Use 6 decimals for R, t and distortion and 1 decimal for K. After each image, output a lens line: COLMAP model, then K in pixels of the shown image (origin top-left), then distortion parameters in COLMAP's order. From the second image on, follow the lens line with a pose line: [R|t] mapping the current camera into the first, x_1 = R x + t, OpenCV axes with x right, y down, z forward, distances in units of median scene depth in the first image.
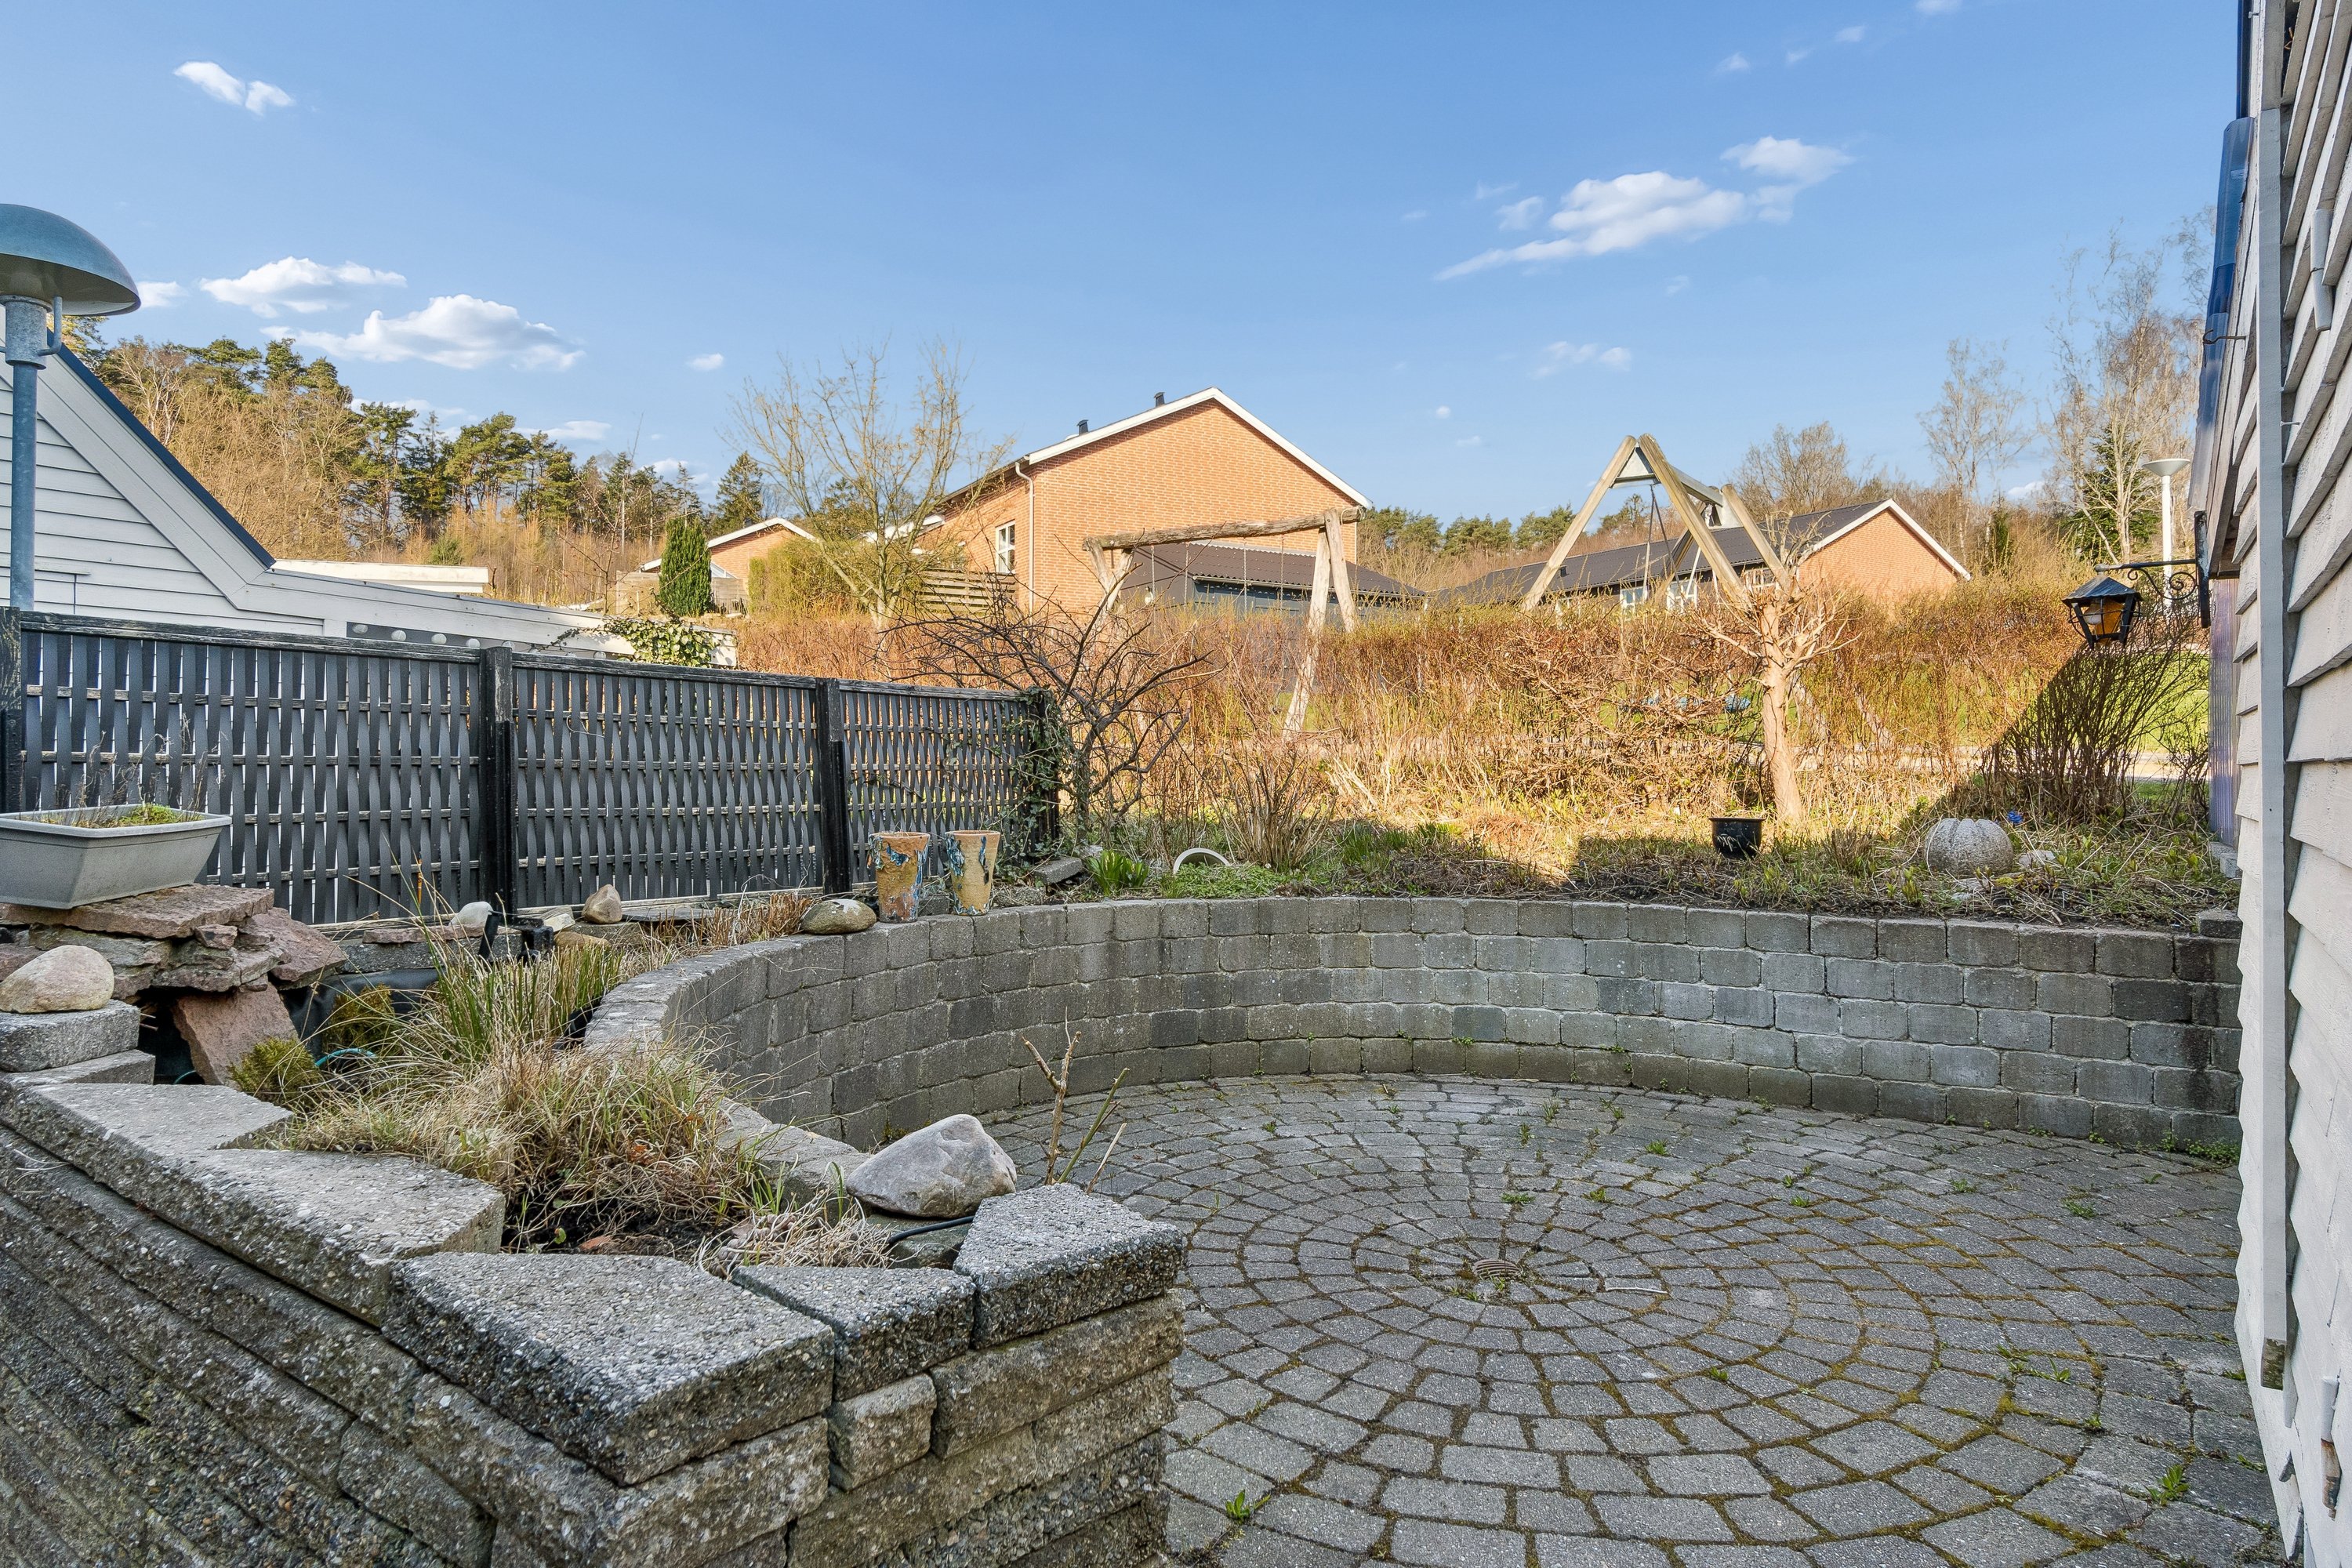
lens RADIAL K [[1338.9, 0, 1175.3], [0, 1338.9, 751.8], [0, 0, 1]] dist [-0.000545, 0.000114]
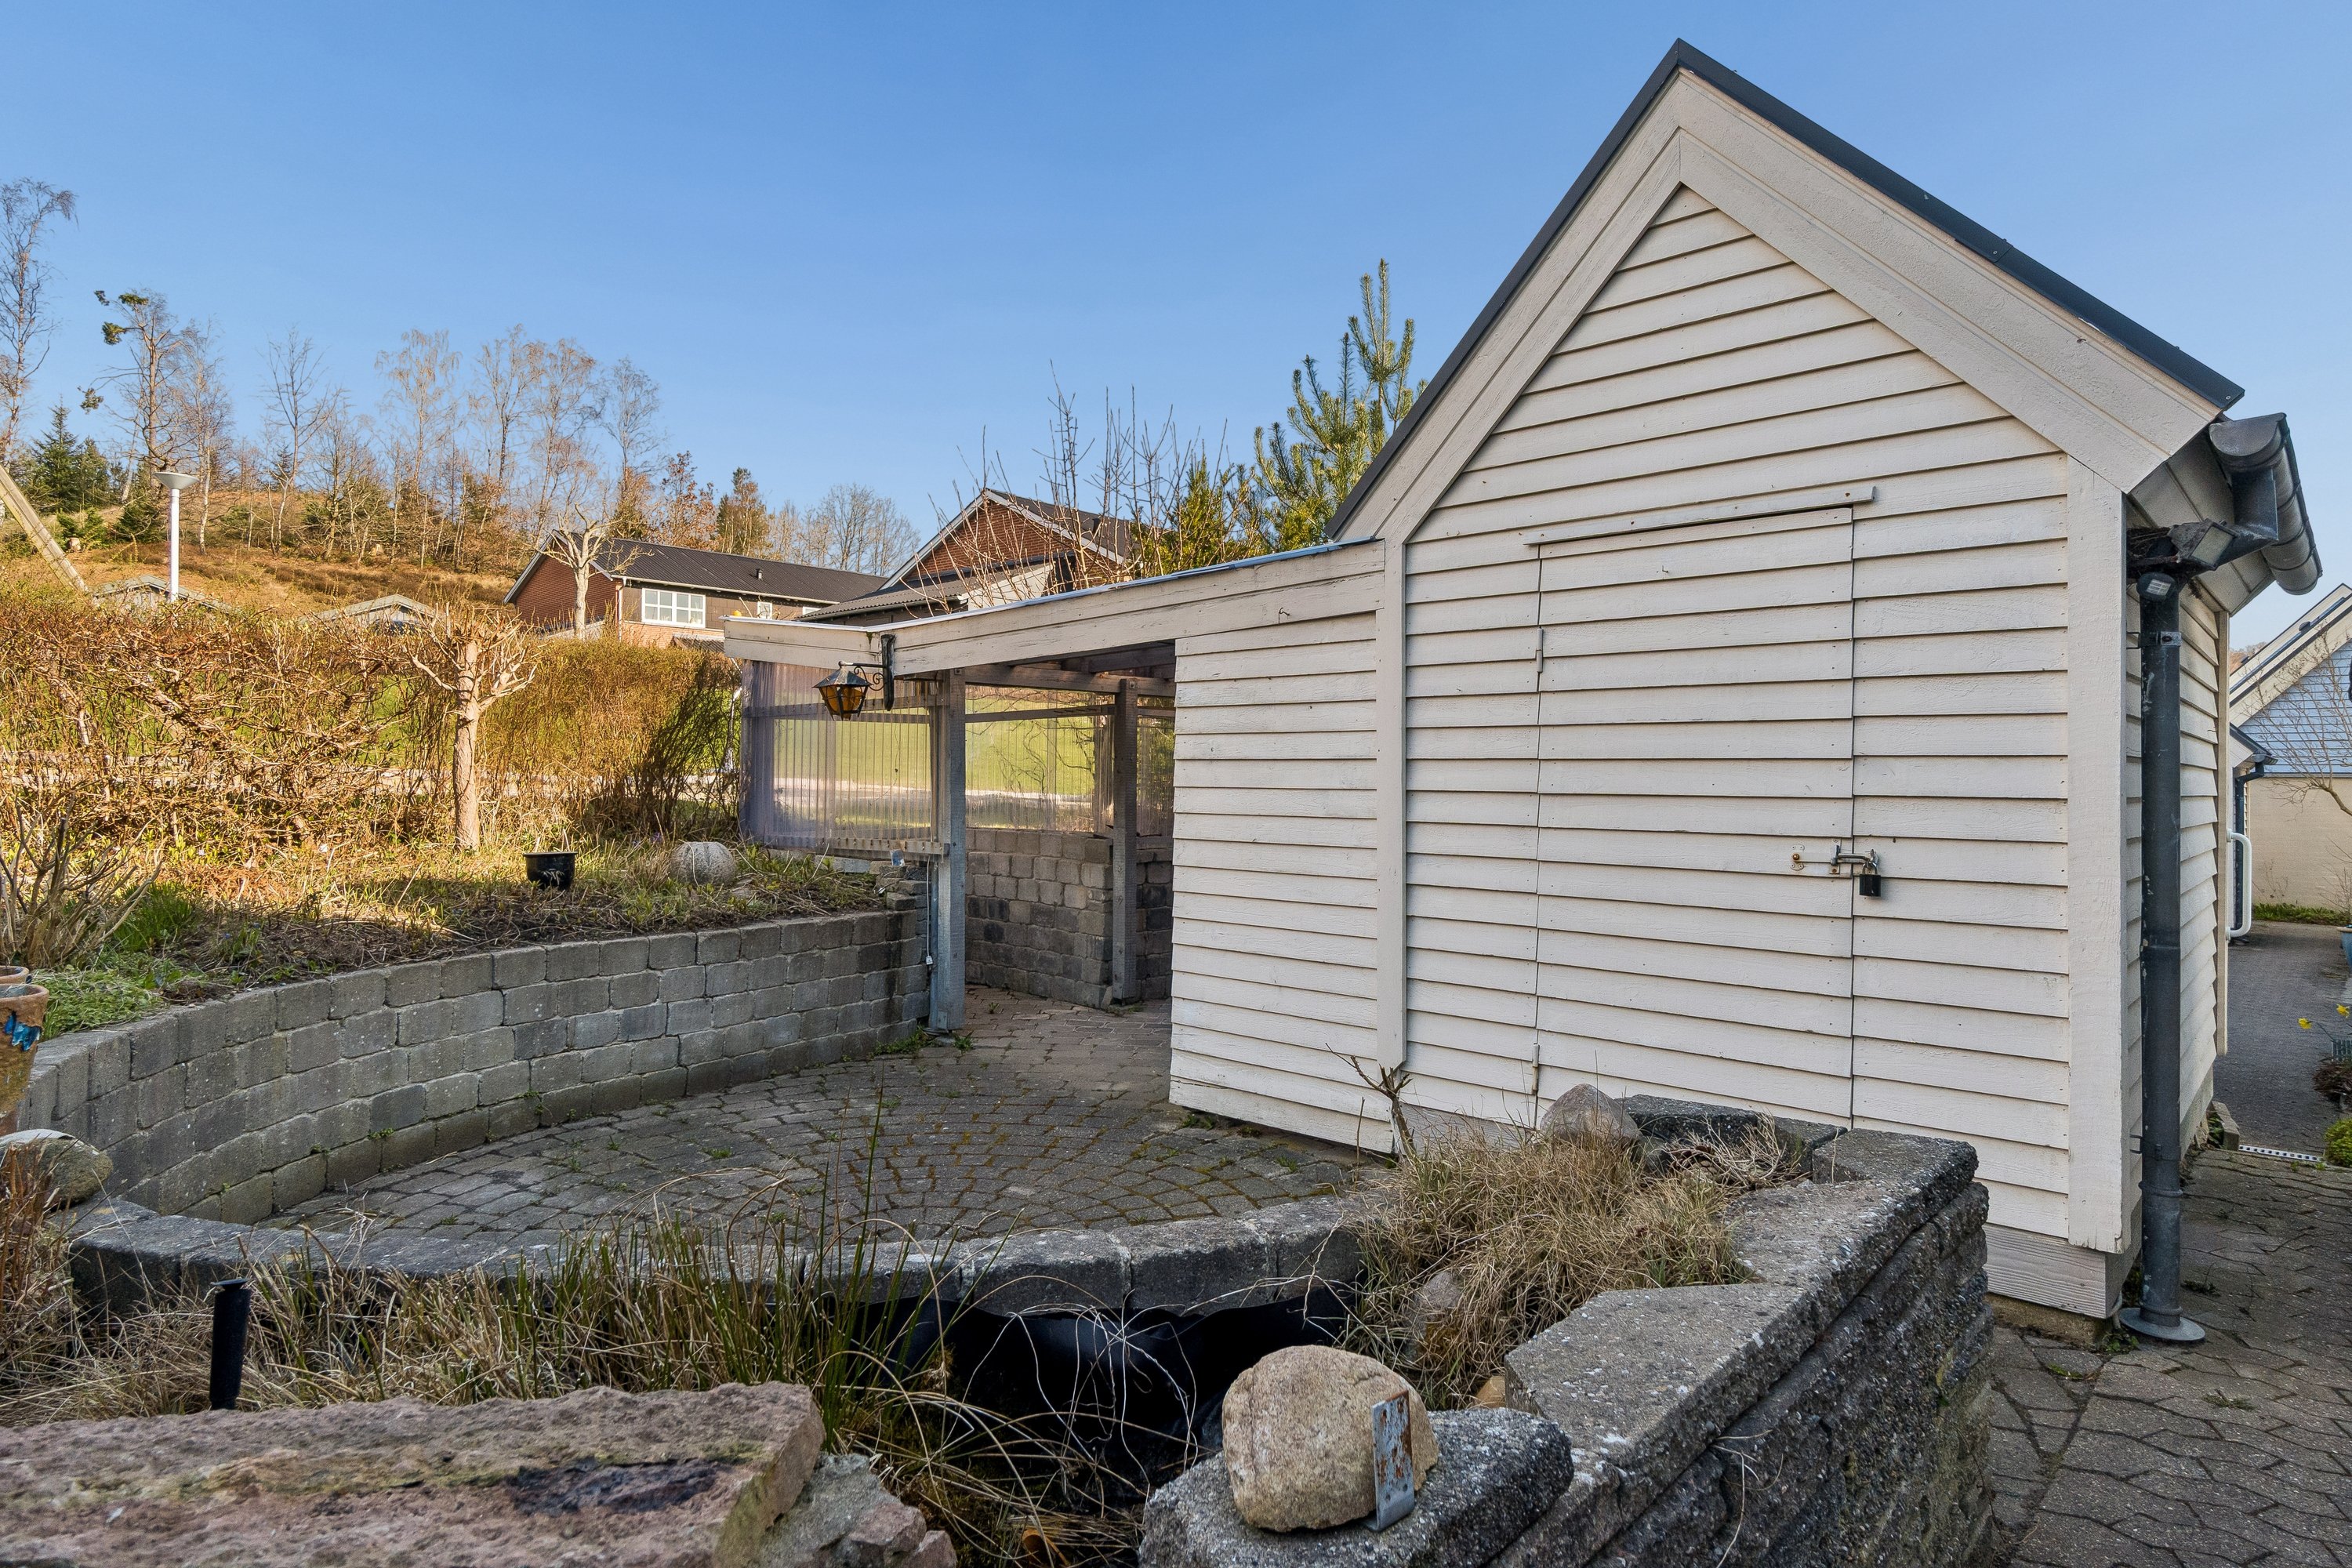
lens RADIAL K [[1279.3, 0, 1176.0], [0, 1279.3, 784.0], [0, 0, 1]] dist [-0.000491, 0.000074]
pose [[0.111817, -0.011098, 0.993667, -0.616046], [-0.022963, 0.999642, 0.013749, -0.034736], [-0.993463, -0.024355, 0.111523, 0.472539]]
